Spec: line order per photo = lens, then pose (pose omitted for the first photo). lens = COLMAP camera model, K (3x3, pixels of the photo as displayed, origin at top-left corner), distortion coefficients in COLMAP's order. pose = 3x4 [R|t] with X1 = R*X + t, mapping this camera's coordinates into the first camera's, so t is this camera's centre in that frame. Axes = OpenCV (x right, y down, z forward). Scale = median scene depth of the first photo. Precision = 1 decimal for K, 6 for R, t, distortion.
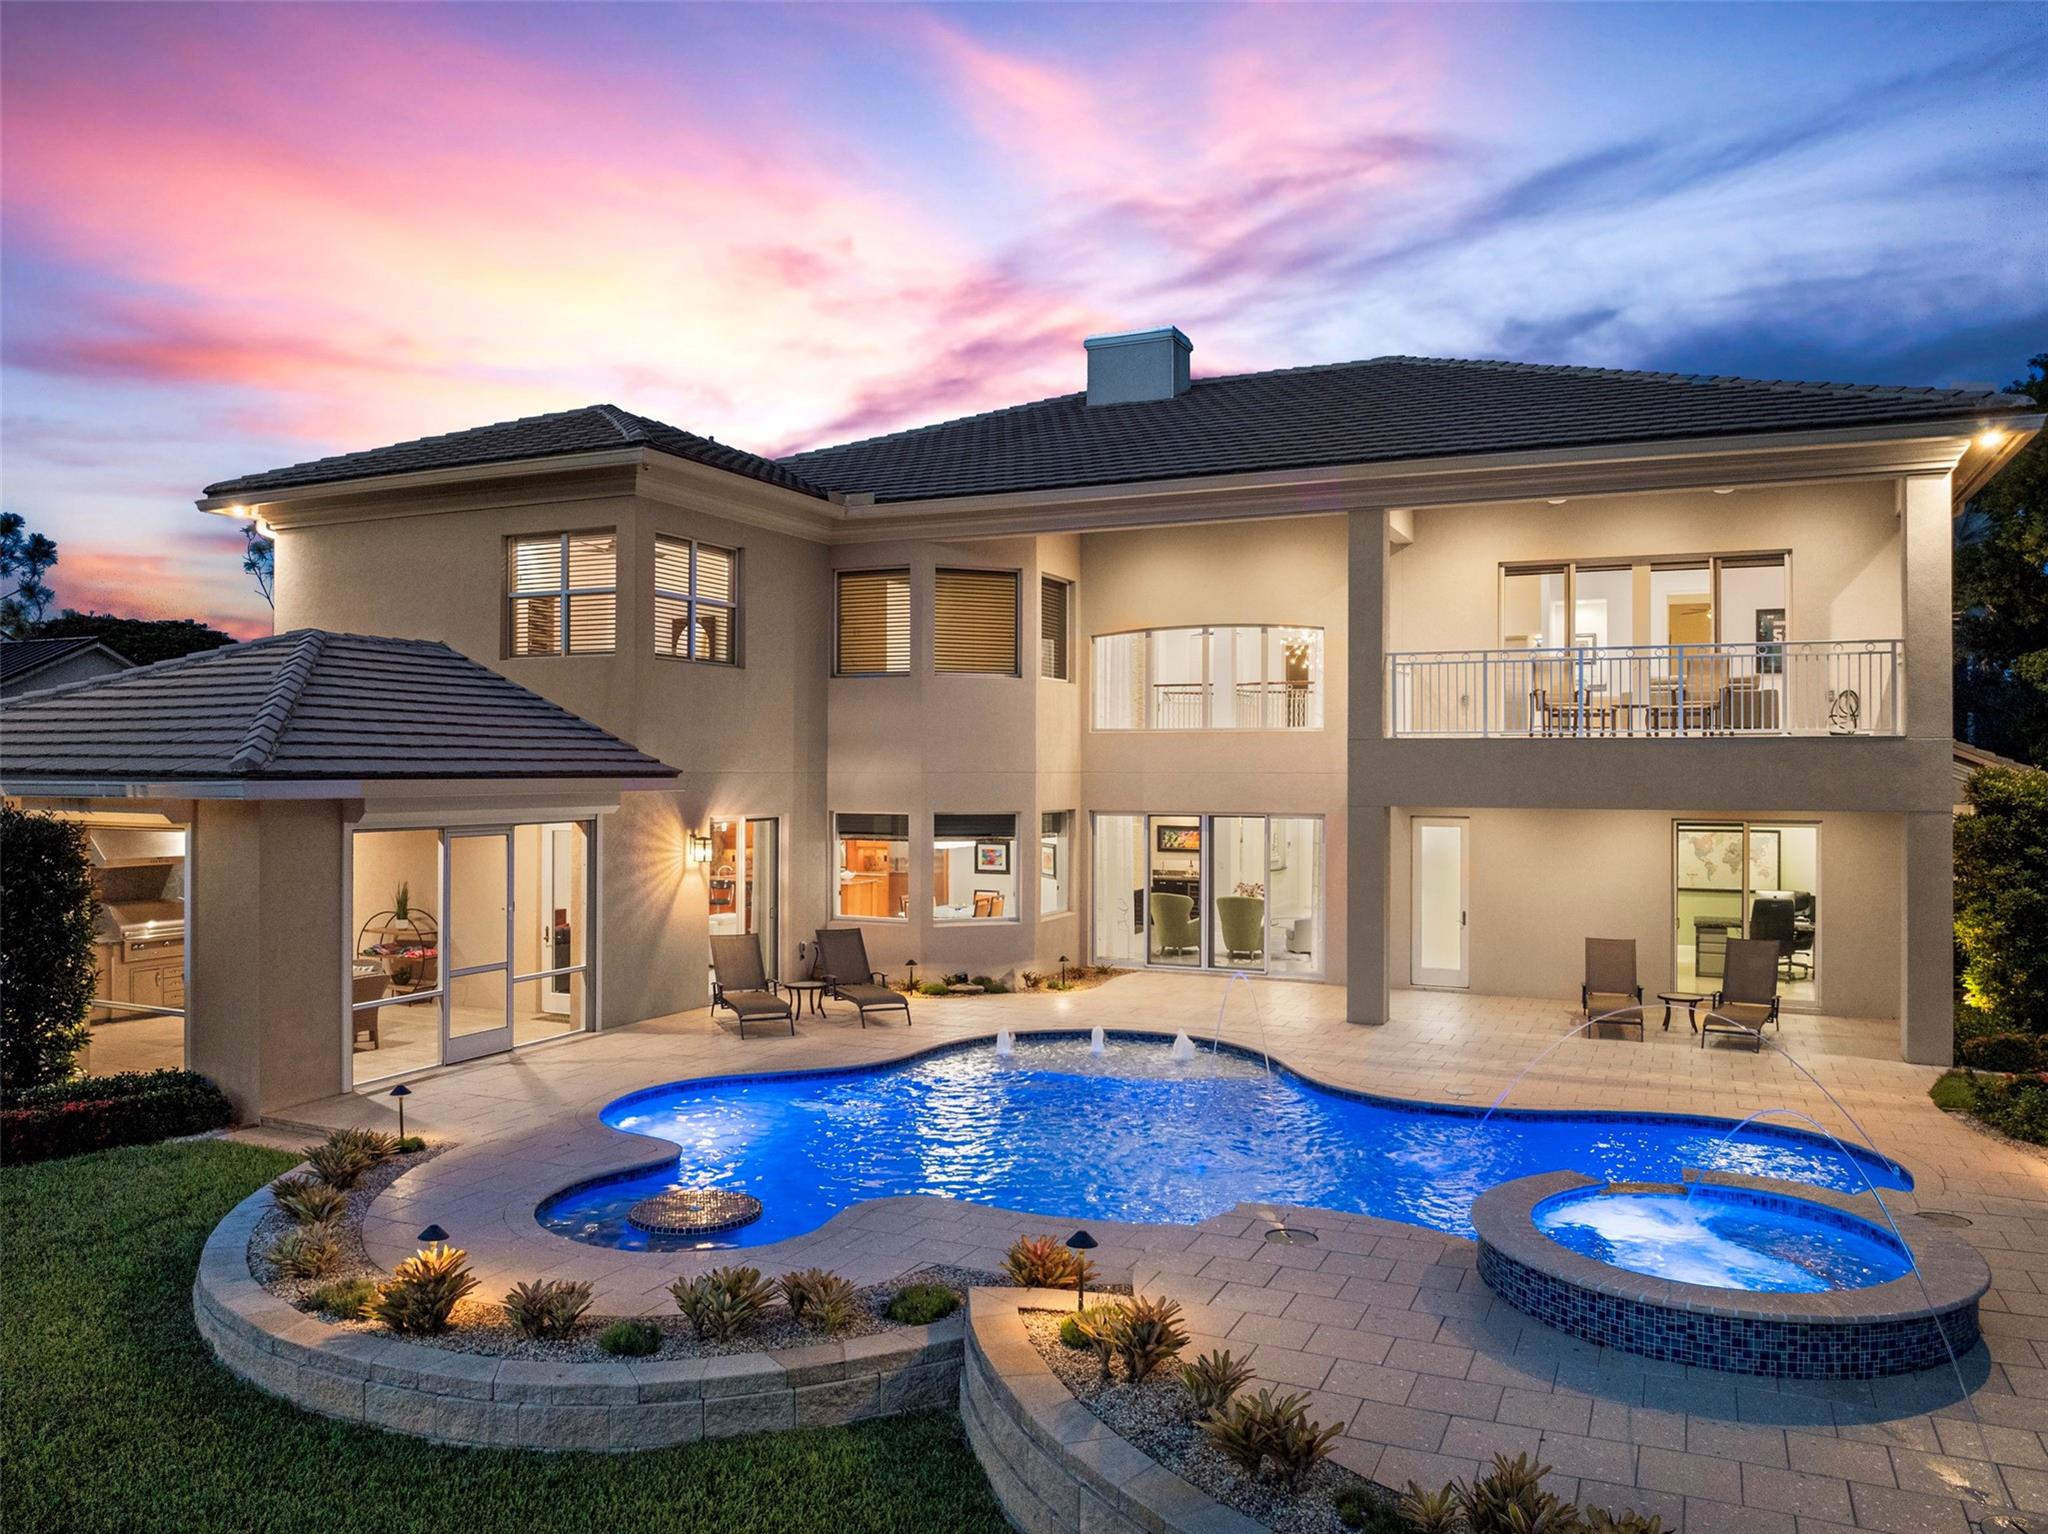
lens RADIAL K [[1531.0, 0, 1035.1], [0, 1531.0, 790.3], [0, 0, 1]] dist [-0.044356, 0.008676]
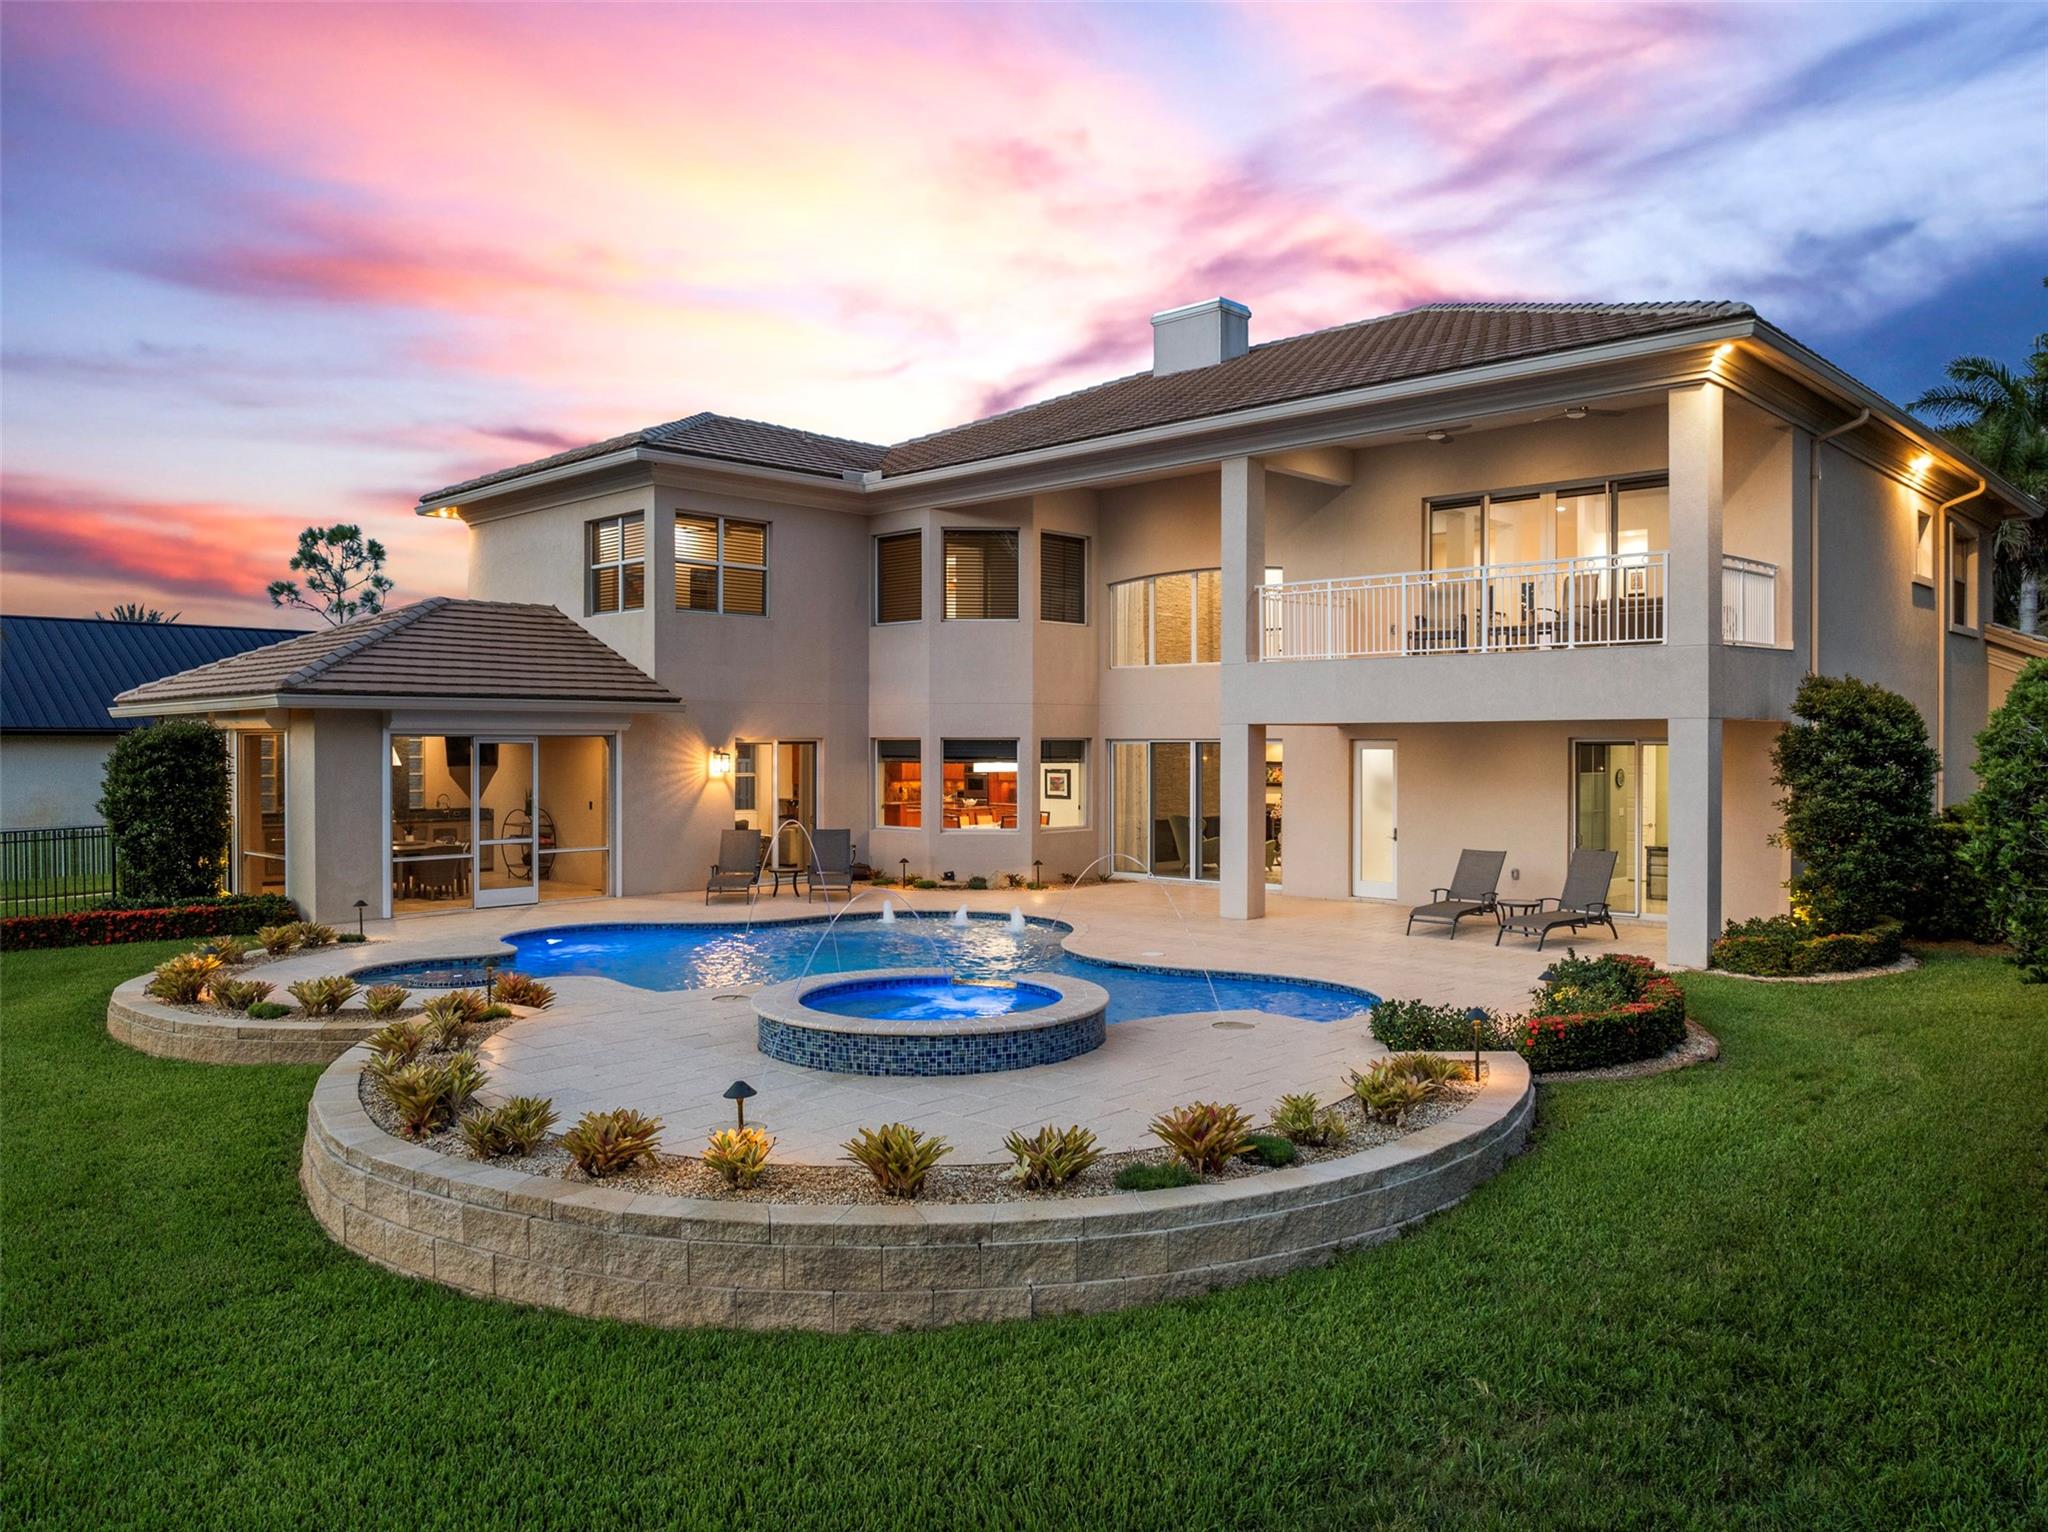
lens RADIAL K [[1531.0, 0, 1020.9], [0, 1531.0, 804.4], [0, 0, 1]] dist [-0.044356, 0.008676]
pose [[0.937562, 0.011511, -0.347627, 0.452428], [-0.003548, 0.999717, 0.023535, 0.042510], [0.347800, -0.020833, 0.937337, -0.101991]]
